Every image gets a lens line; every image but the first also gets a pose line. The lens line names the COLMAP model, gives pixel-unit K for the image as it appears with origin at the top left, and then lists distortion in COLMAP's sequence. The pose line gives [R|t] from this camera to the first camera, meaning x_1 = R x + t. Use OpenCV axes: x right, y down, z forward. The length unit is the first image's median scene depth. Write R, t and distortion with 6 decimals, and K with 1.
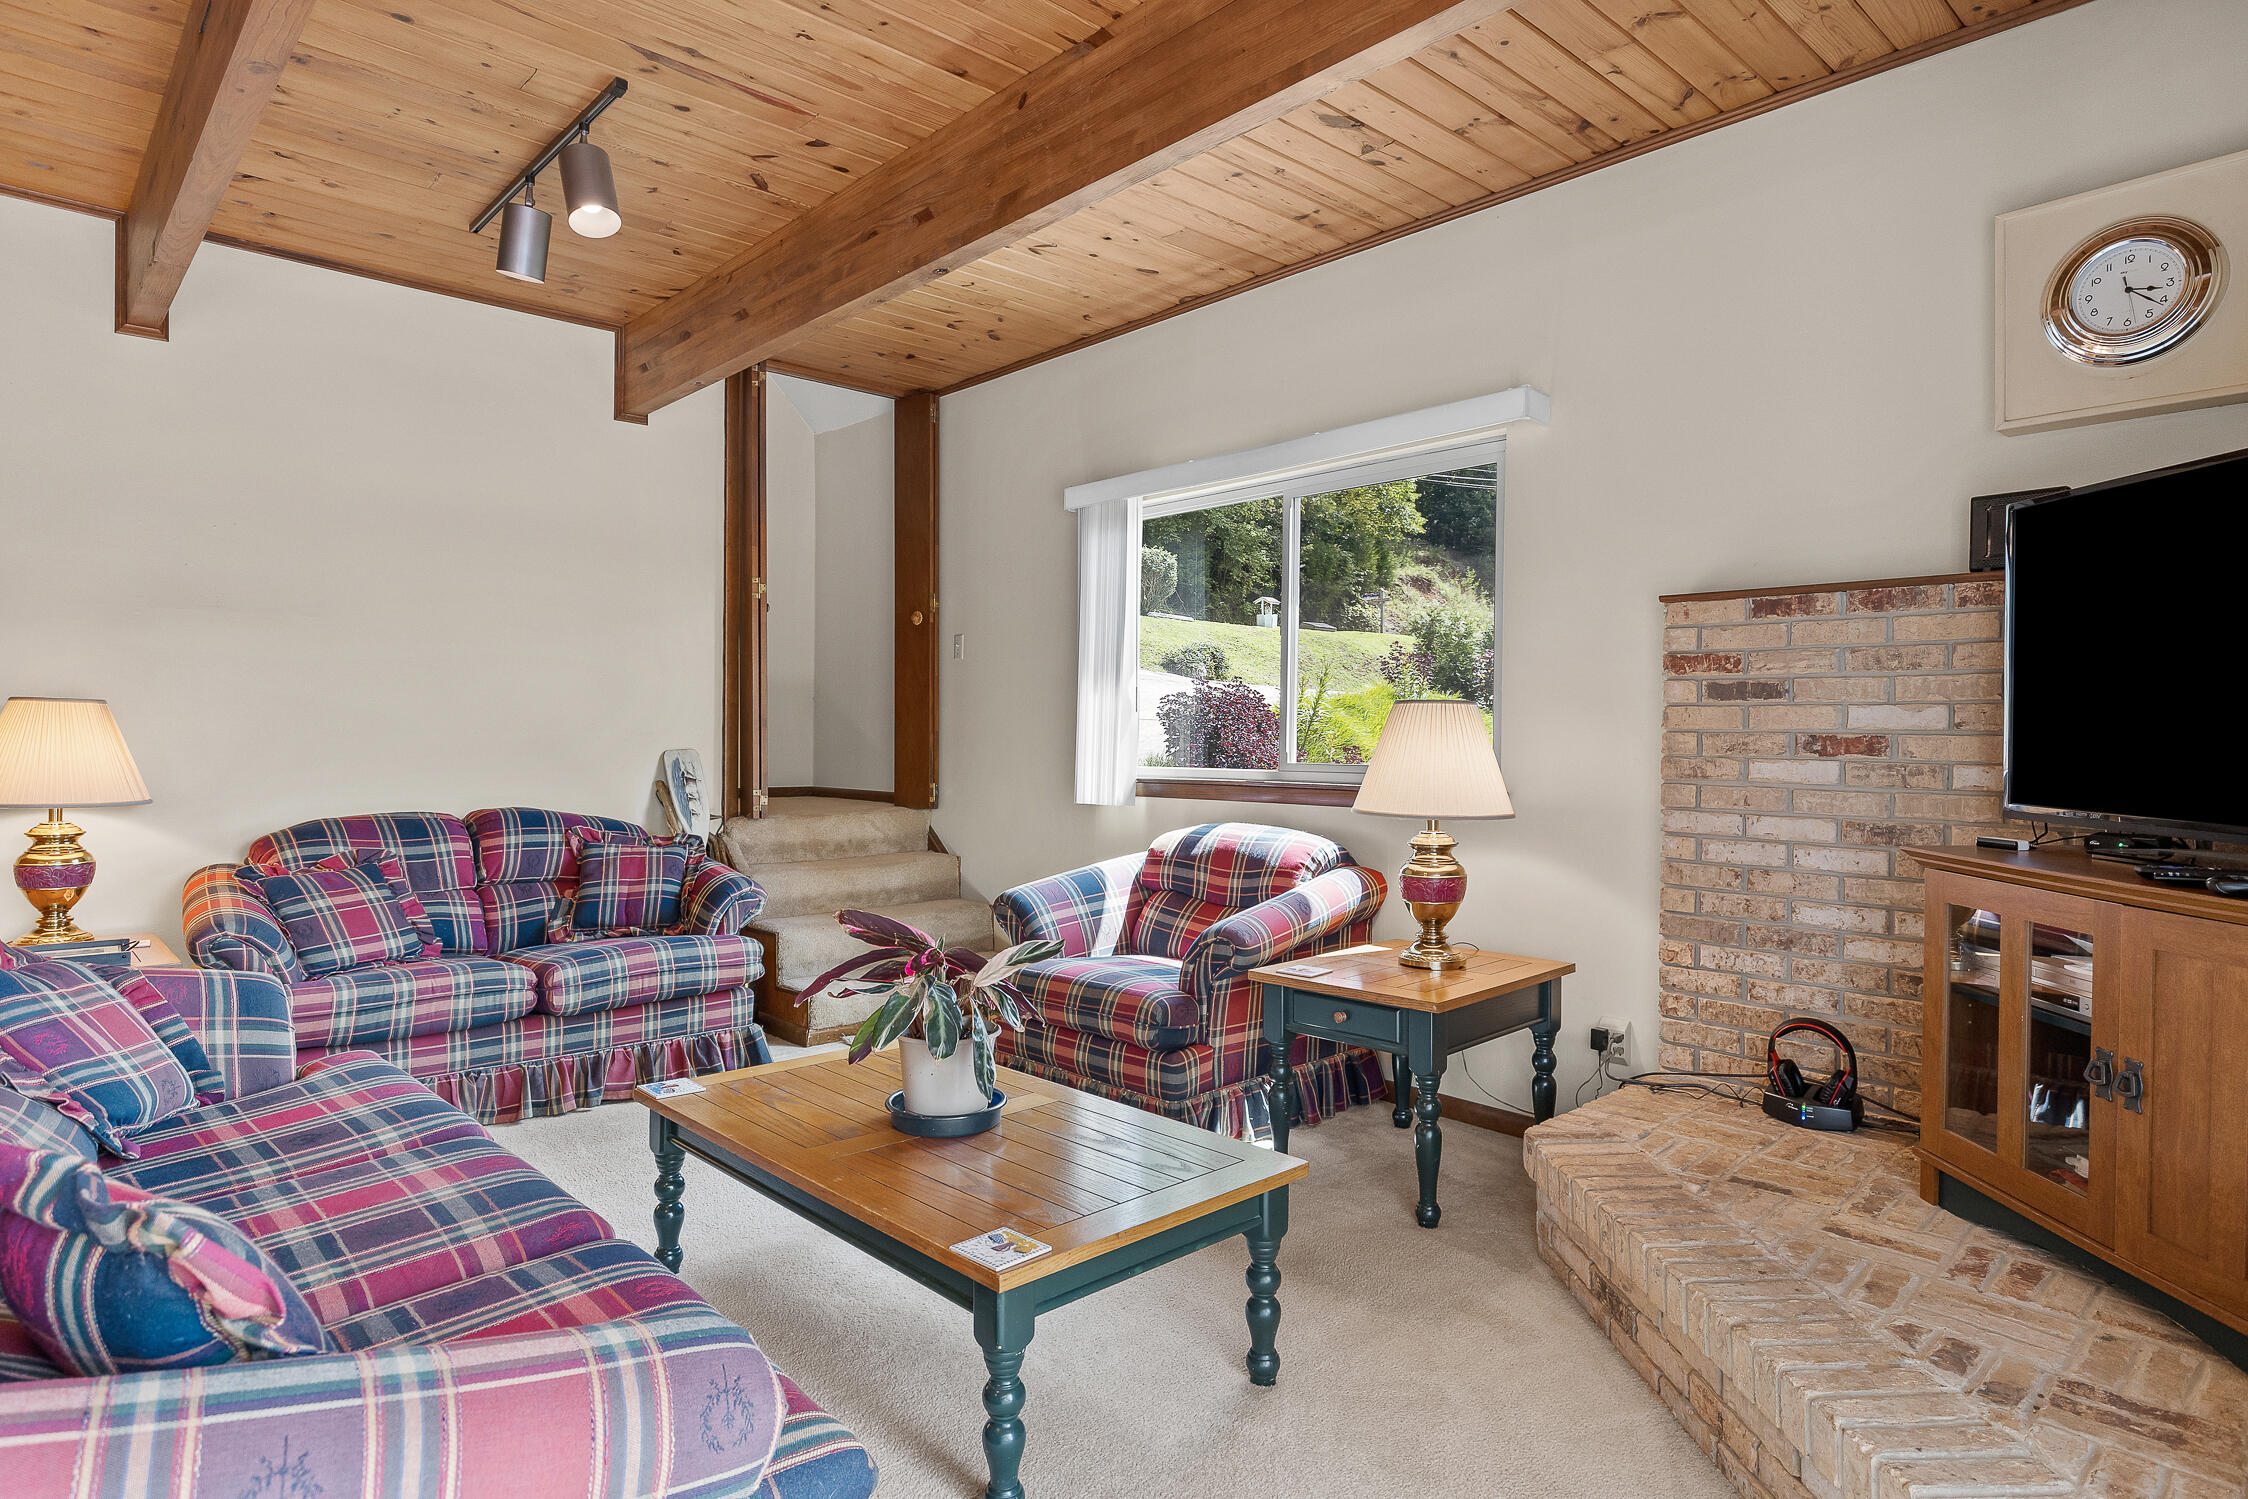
lens RADIAL K [[1244.1, 0, 1124.0], [0, 1244.1, 749.5], [0, 0, 1]] dist [0.000639, -0.000004]
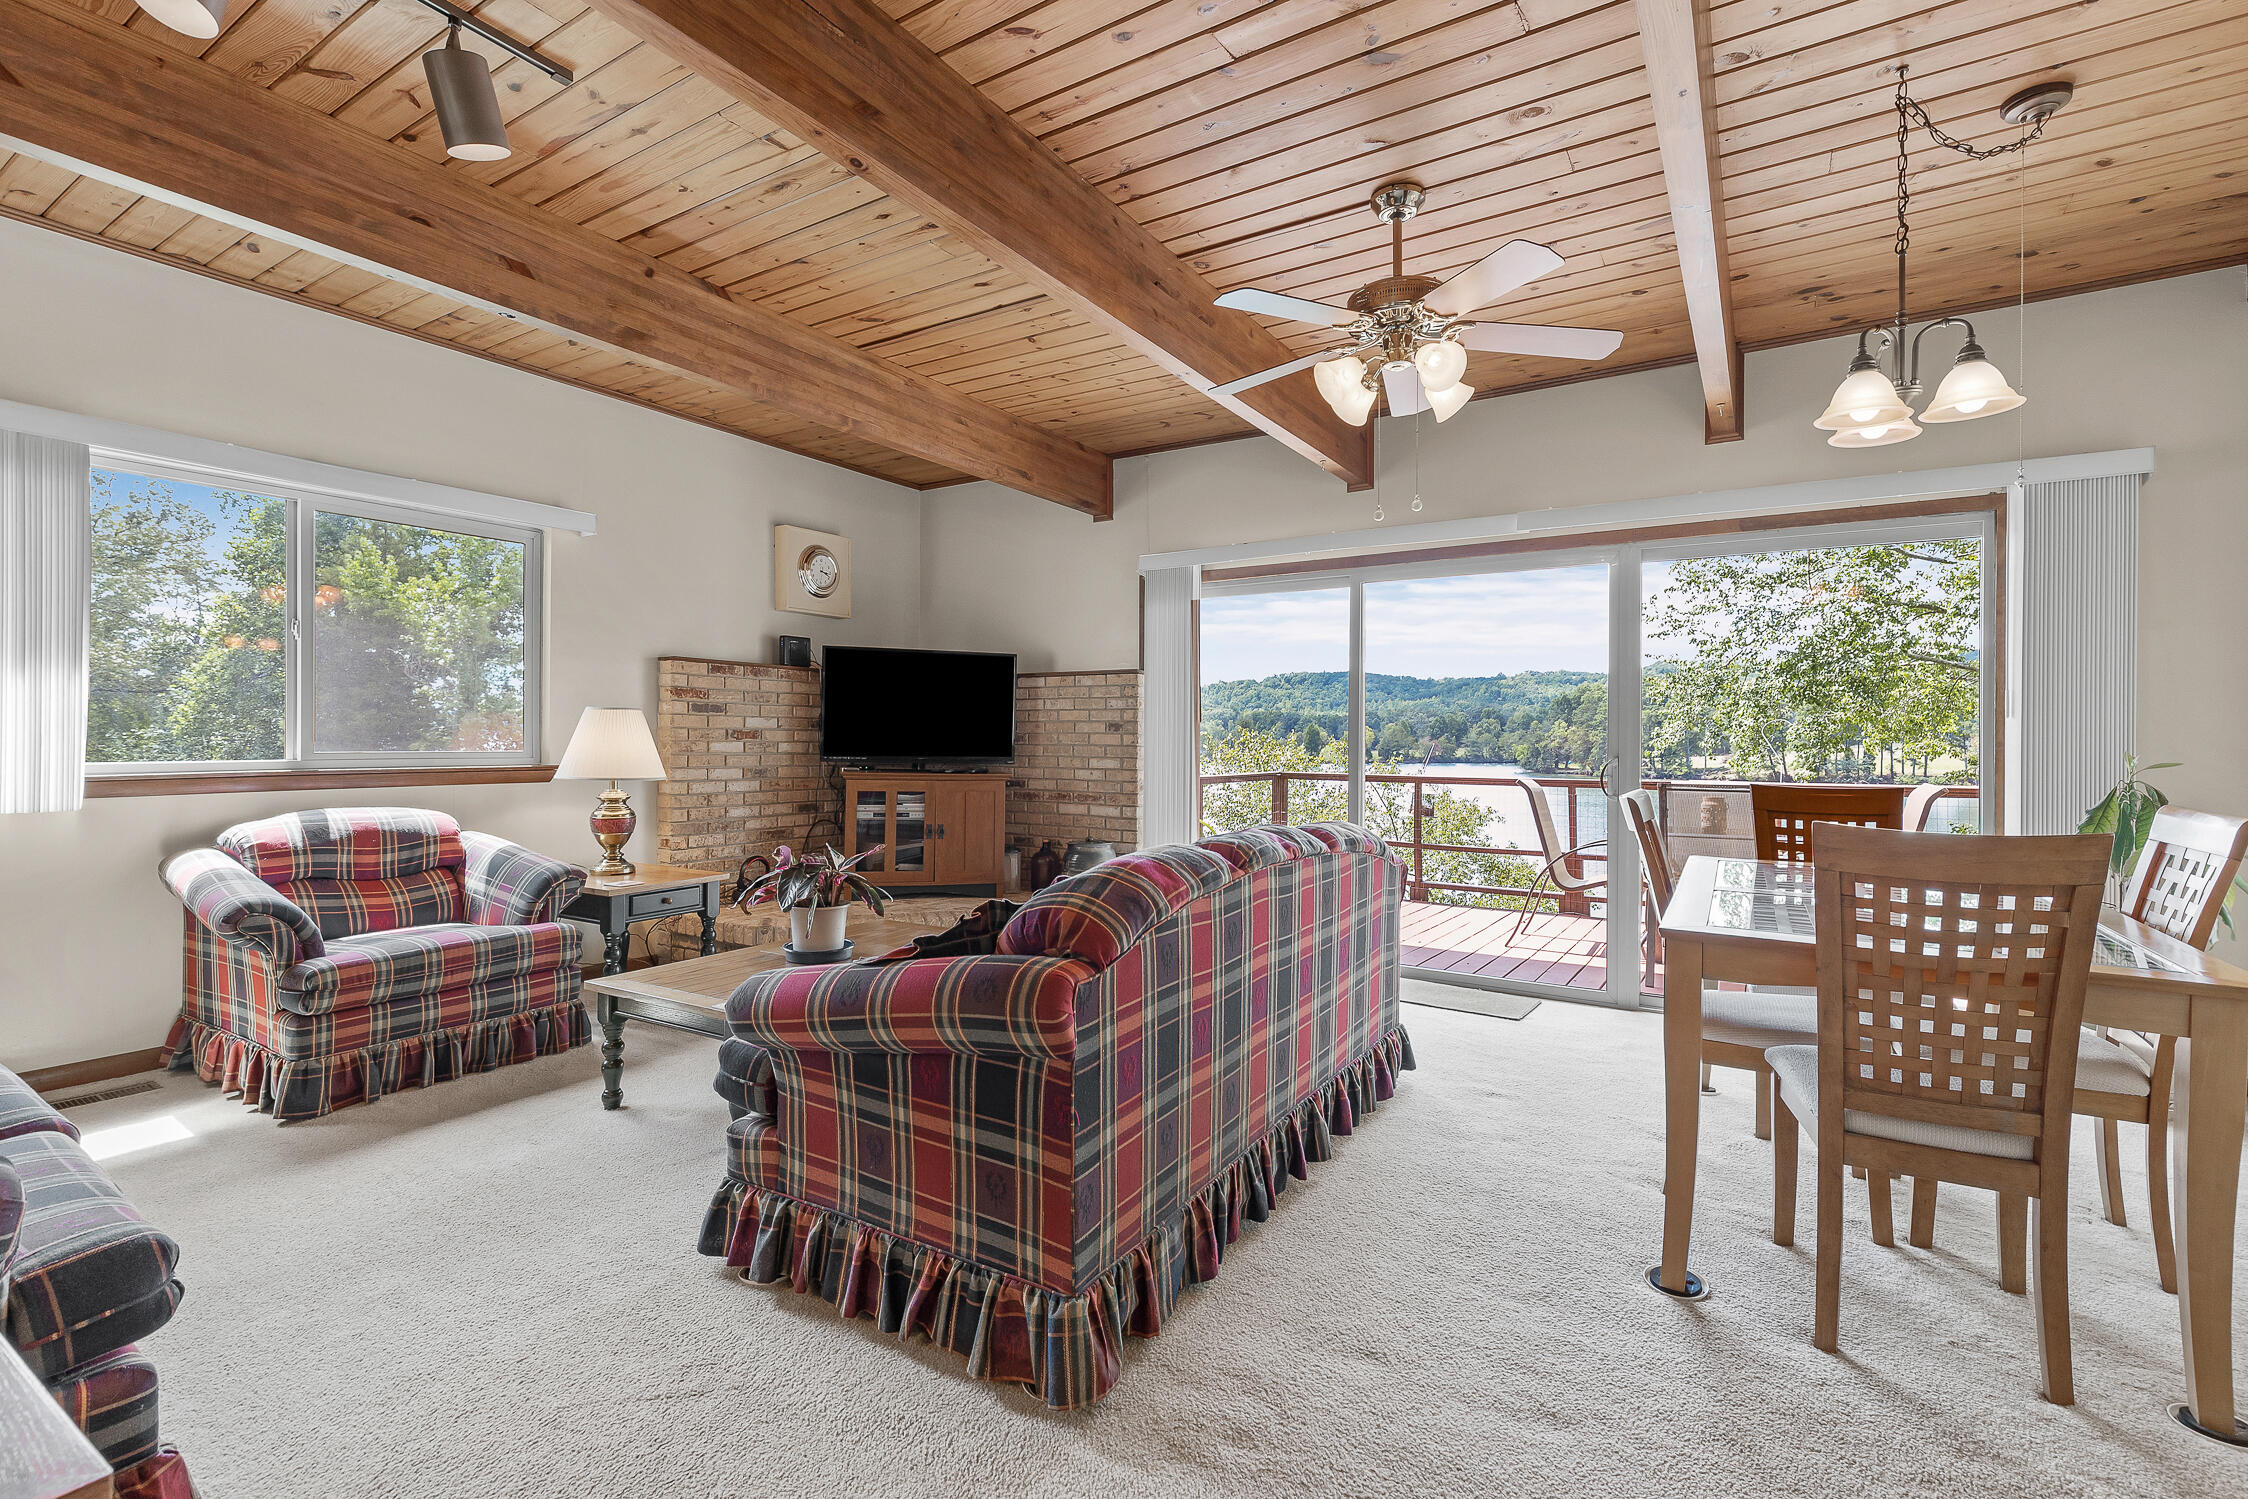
lens RADIAL K [[1023.8, 0, 1115.7], [0, 1023.8, 734.4], [0, 0, 1]] dist [0.004205, -0.000802]
pose [[-0.258131, -0.006214, 0.966090, -1.308150], [0.000697, 0.999978, 0.006618, -0.014747], [-0.966110, 0.002382, -0.258121, 0.787681]]
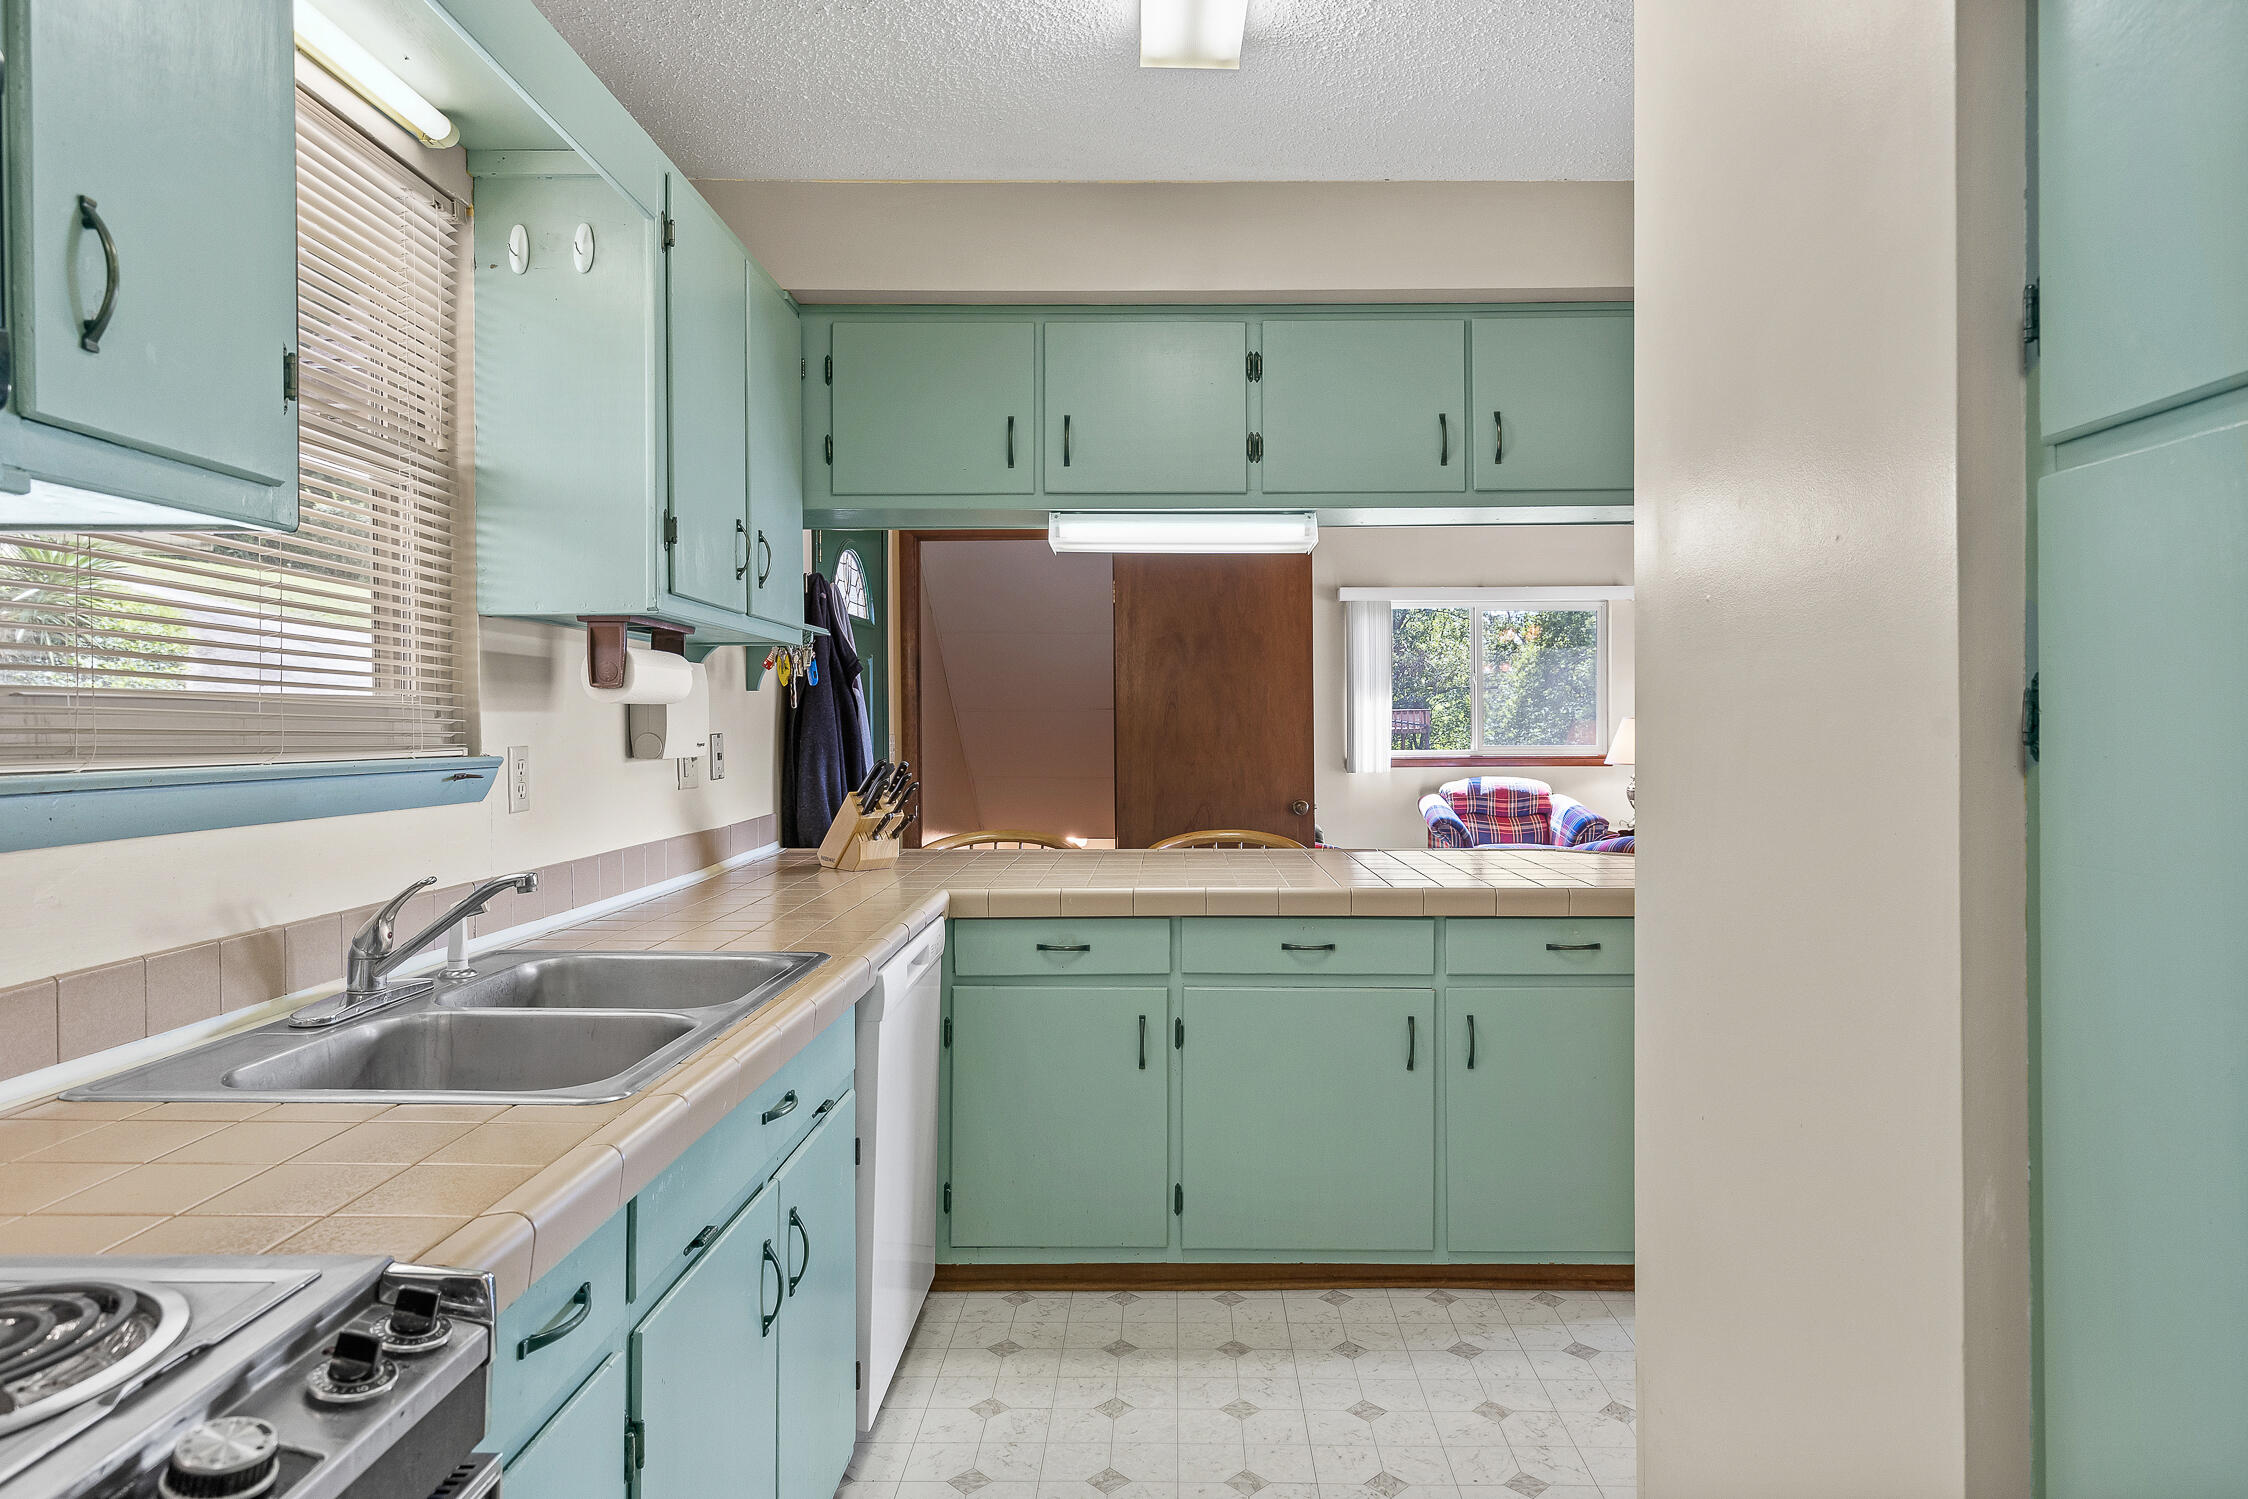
lens RADIAL K [[1244.1, 0, 1124.0], [0, 1244.1, 749.5], [0, 0, 1]] dist [0.000639, -0.000004]
pose [[0.701052, -0.022612, 0.712752, -2.383521], [0.013656, 0.999740, 0.018286, -0.039569], [-0.712980, -0.003086, 0.701178, 0.031824]]
